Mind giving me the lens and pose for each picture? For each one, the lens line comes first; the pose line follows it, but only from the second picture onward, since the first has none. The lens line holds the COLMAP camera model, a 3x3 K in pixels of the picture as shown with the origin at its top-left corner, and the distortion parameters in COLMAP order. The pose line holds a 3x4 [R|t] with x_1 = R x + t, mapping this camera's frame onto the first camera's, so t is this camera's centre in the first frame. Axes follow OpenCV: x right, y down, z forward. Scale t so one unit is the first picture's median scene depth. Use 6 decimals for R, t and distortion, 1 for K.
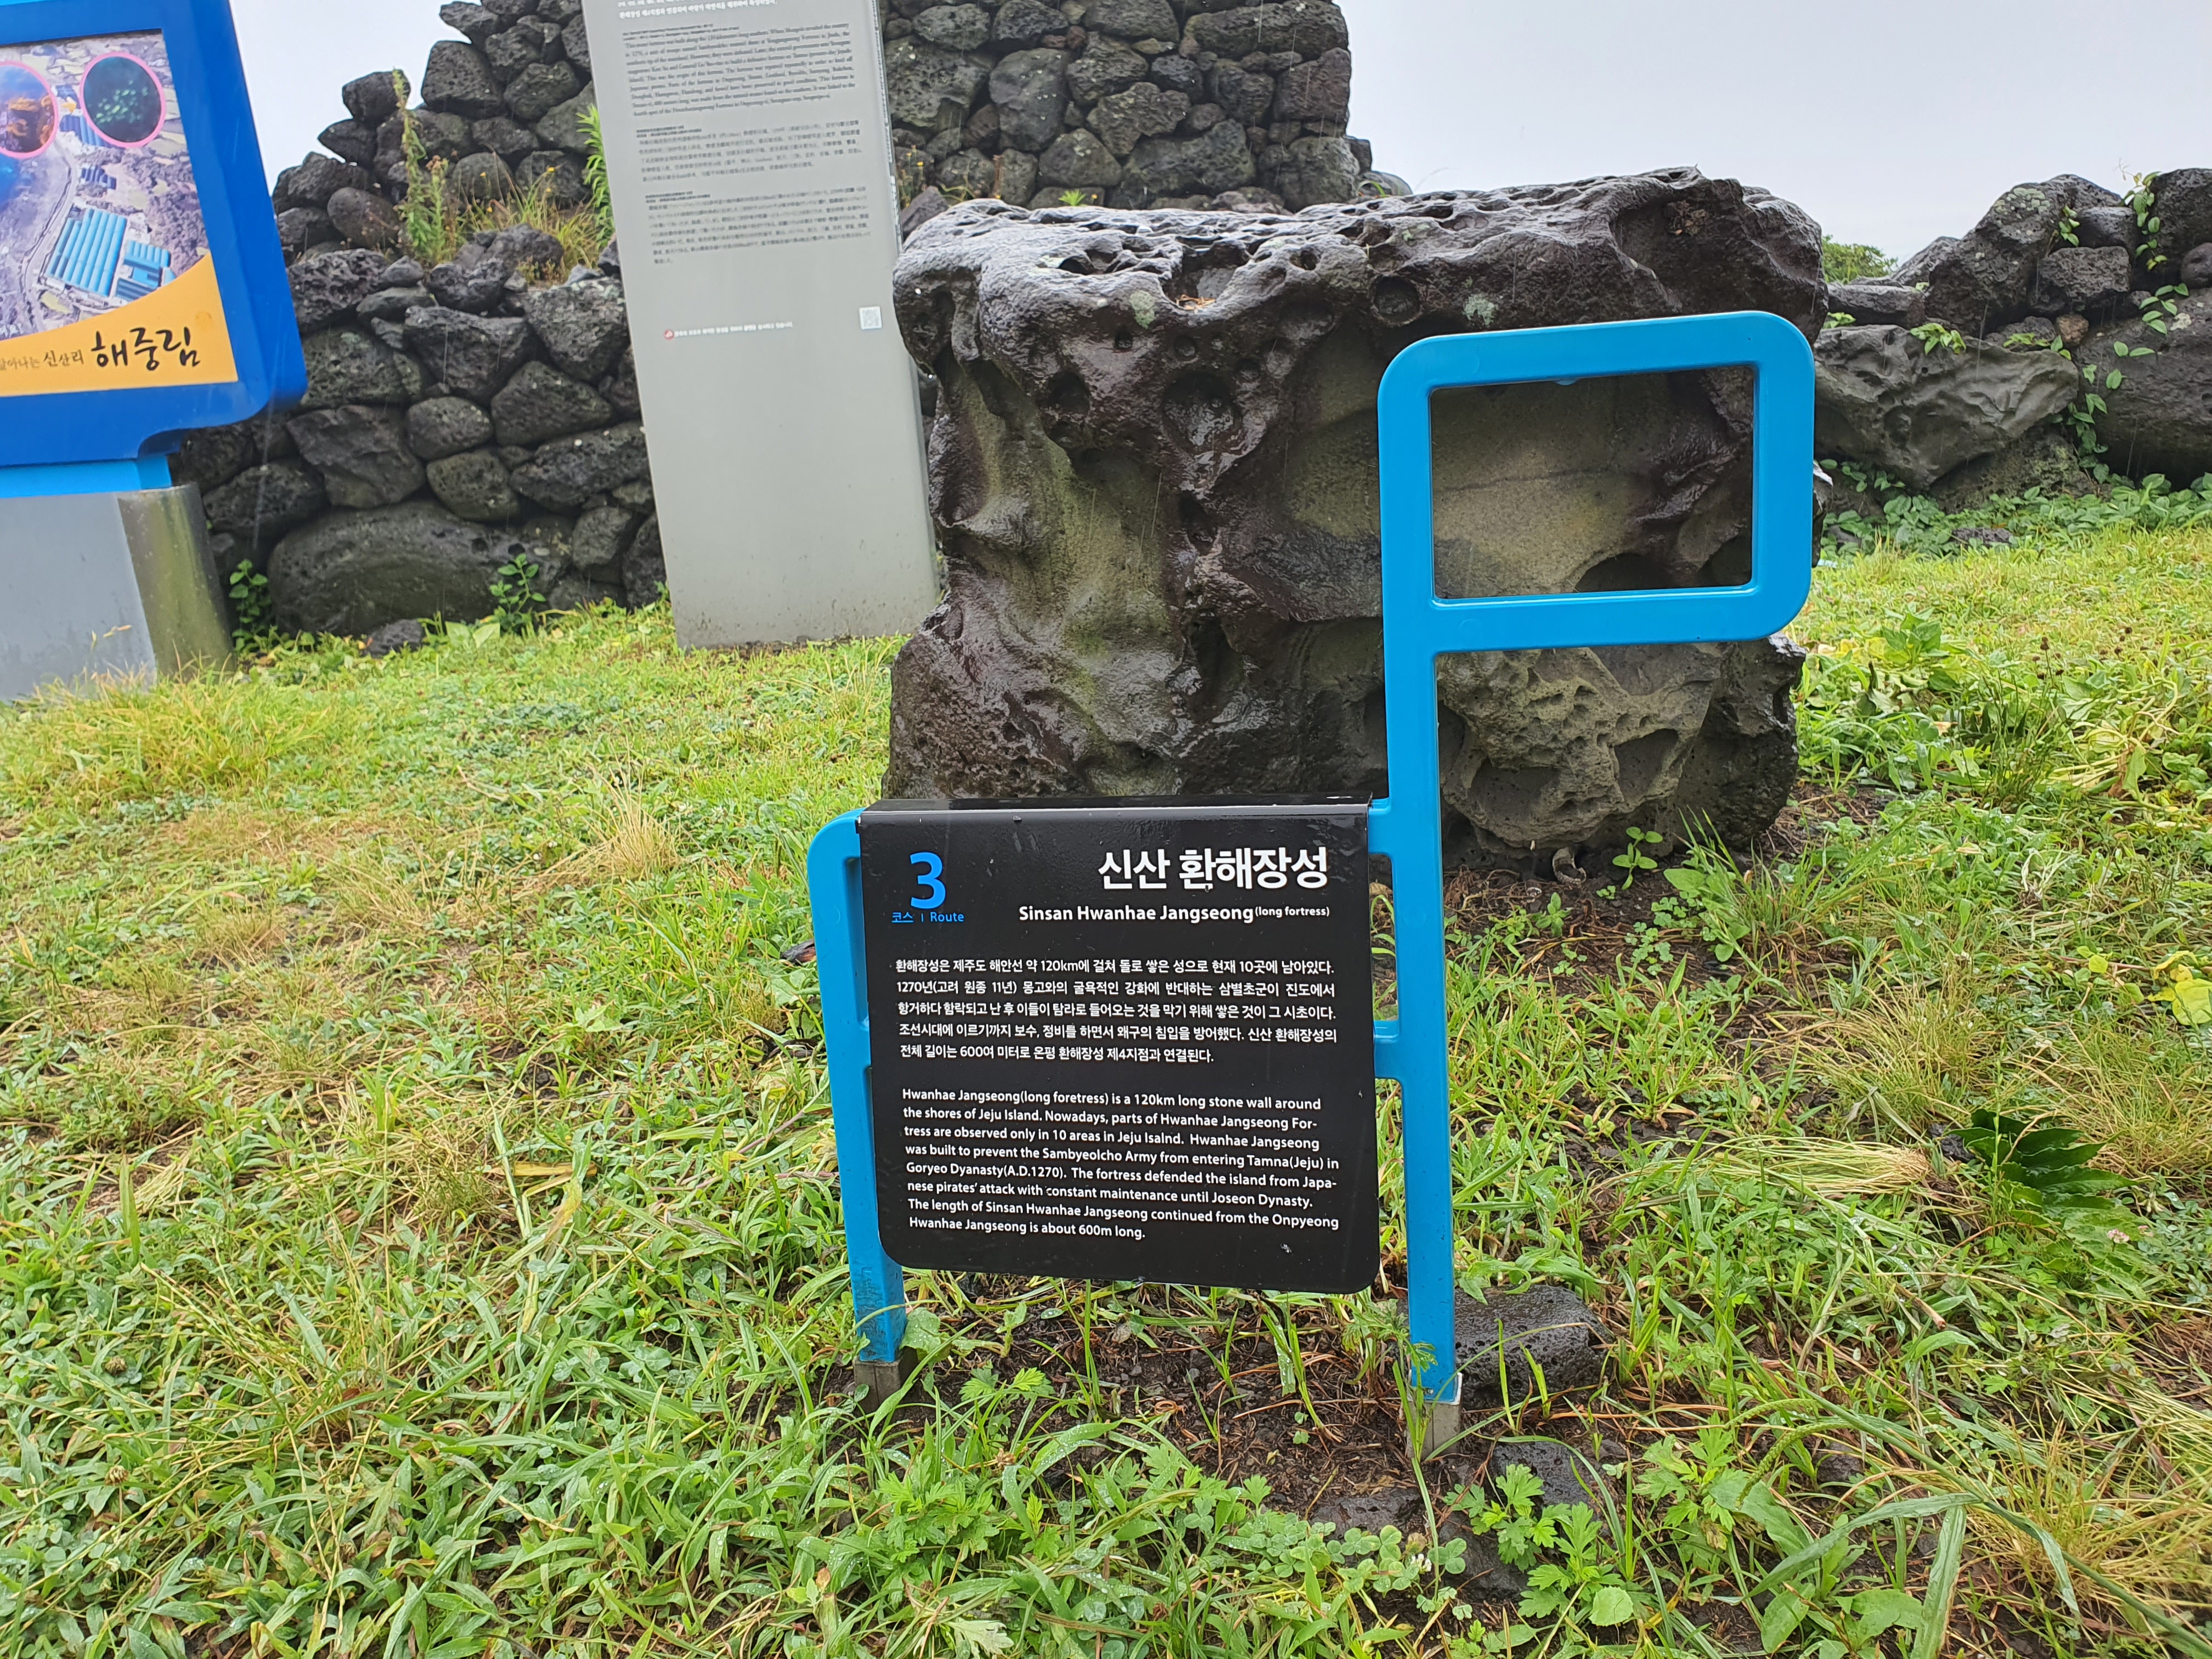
lens RADIAL K [[1666.3, 0, 1145.9], [0, 1666.3, 884.6], [0, 0, 1]] dist [-0.031642, 0.021783]
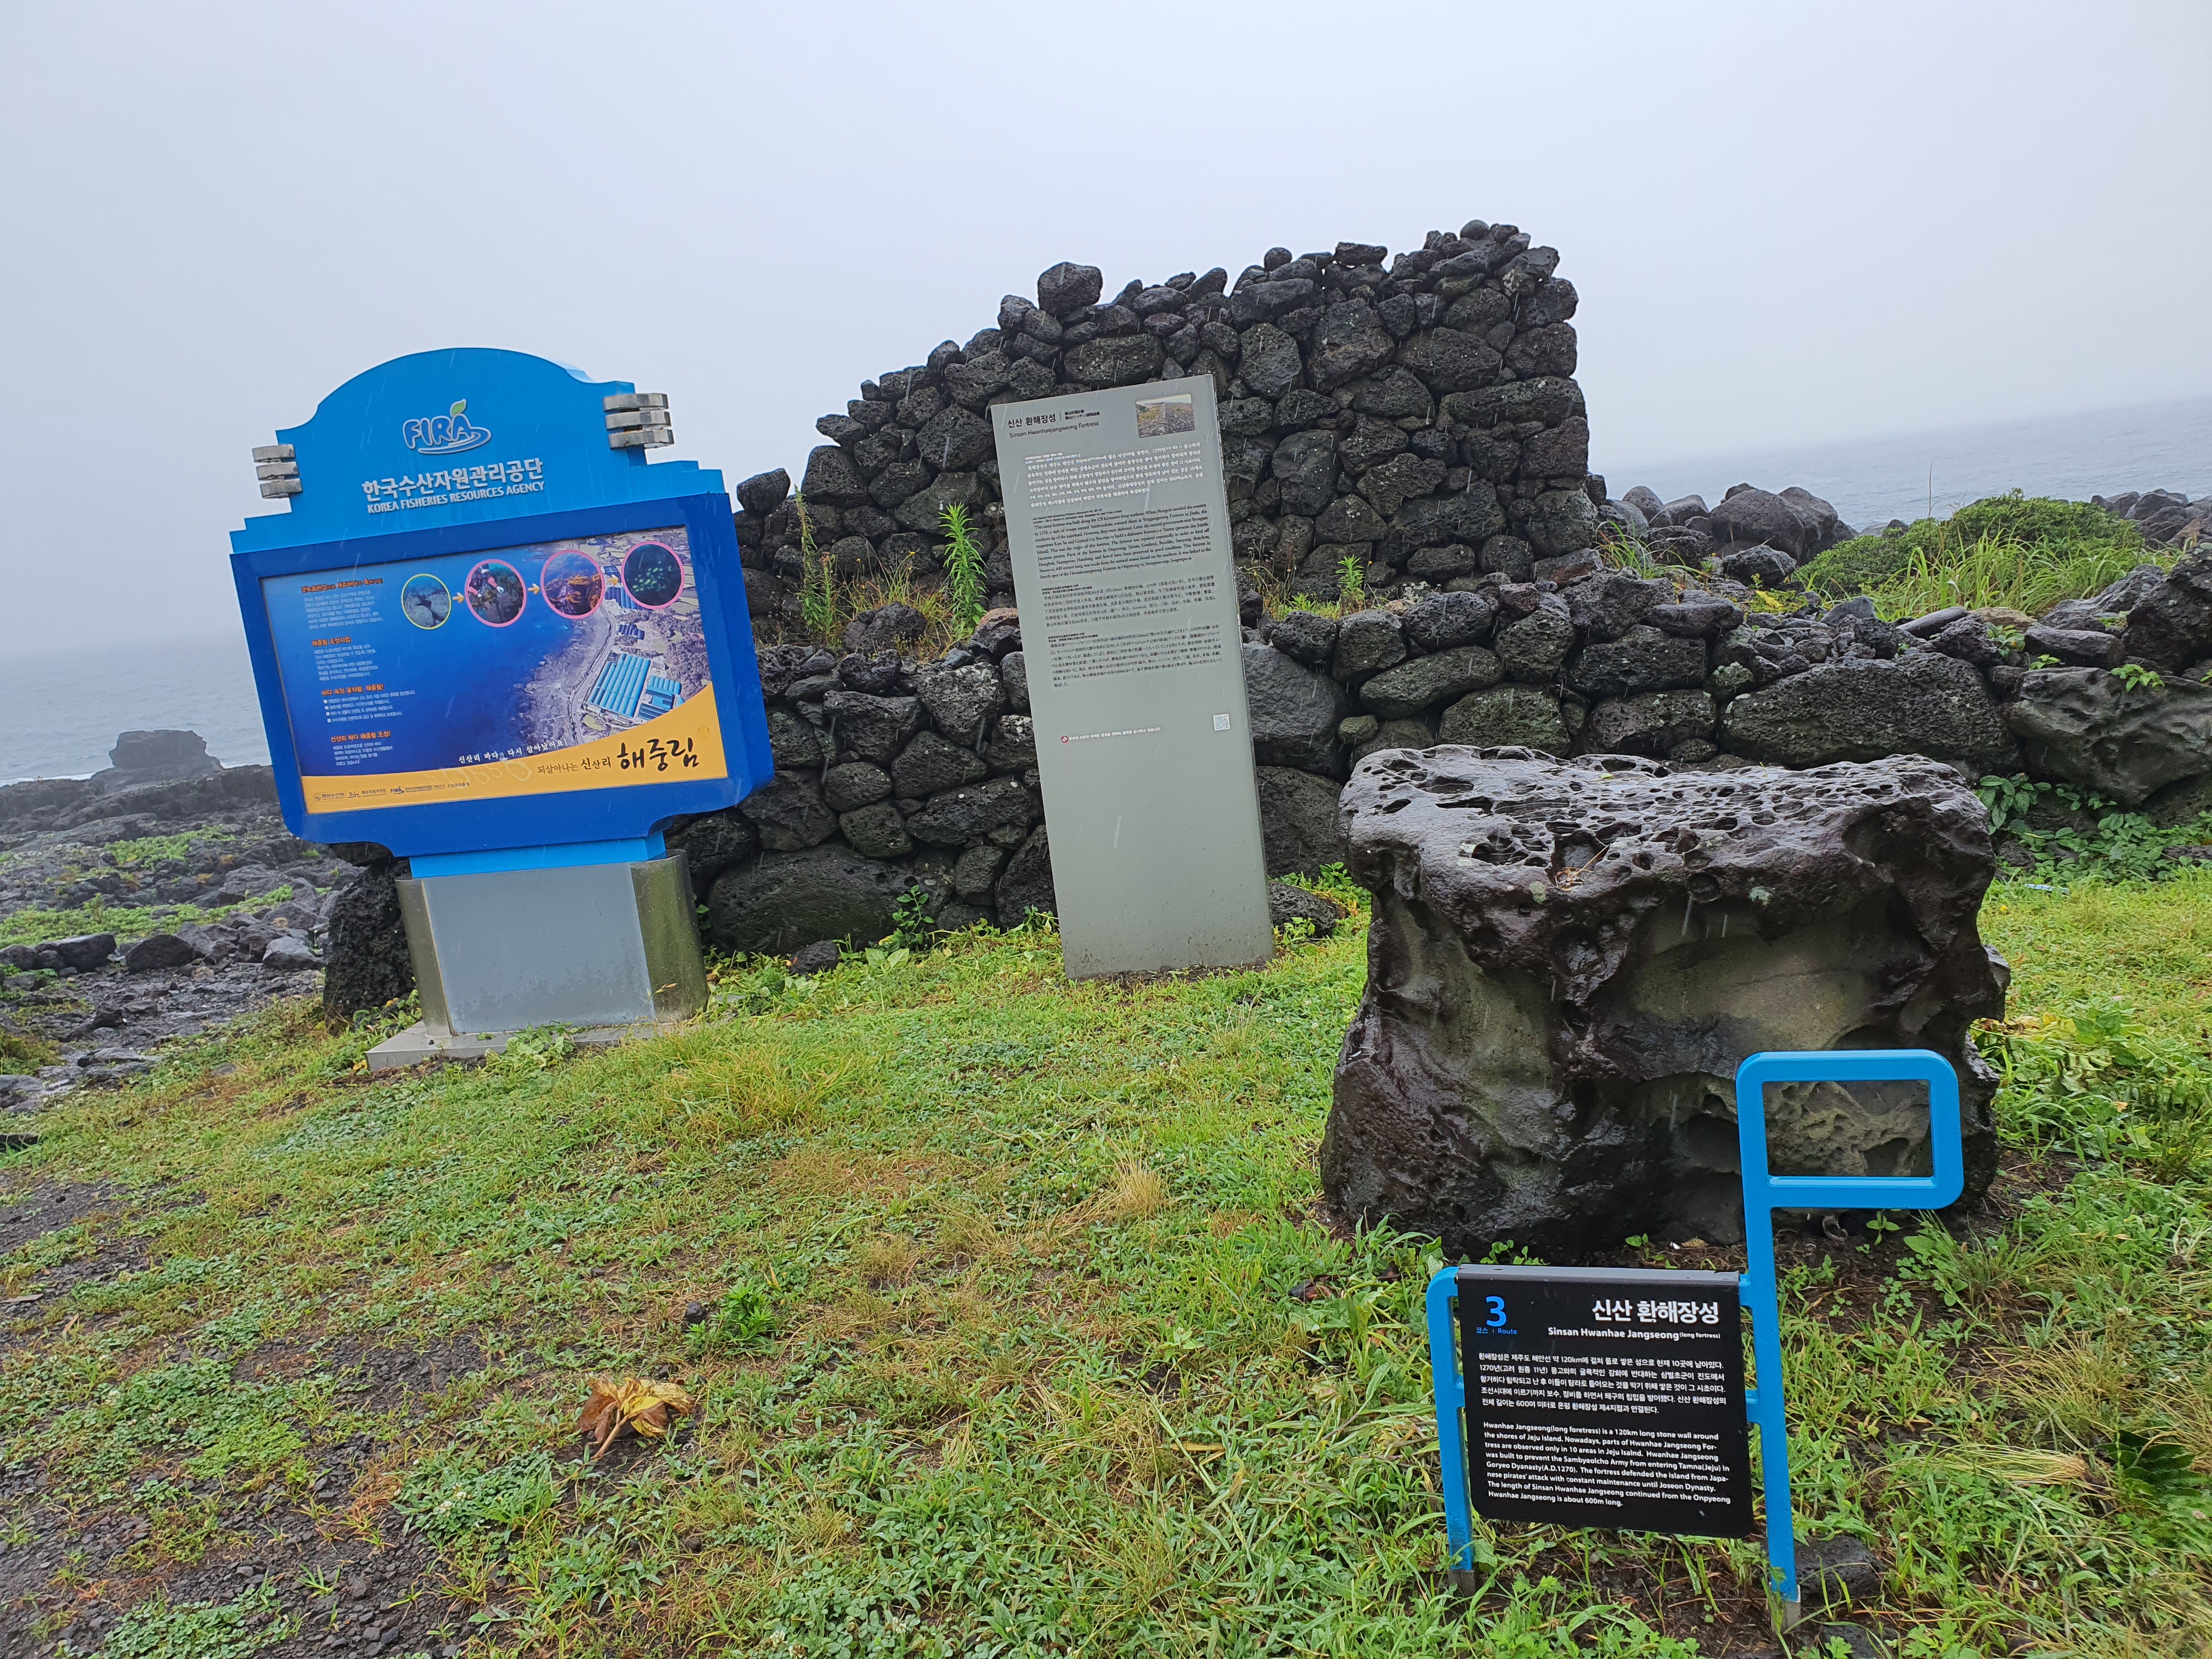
lens RADIAL K [[1699.7, 0, 1109.3], [0, 1699.7, 892.7], [0, 0, 1]] dist [-0.025793, 0.040341]
pose [[0.989763, -0.026880, -0.140163, -0.172735], [0.011701, 0.994081, -0.108012, -0.167838], [0.142237, 0.105267, 0.984219, -0.630680]]
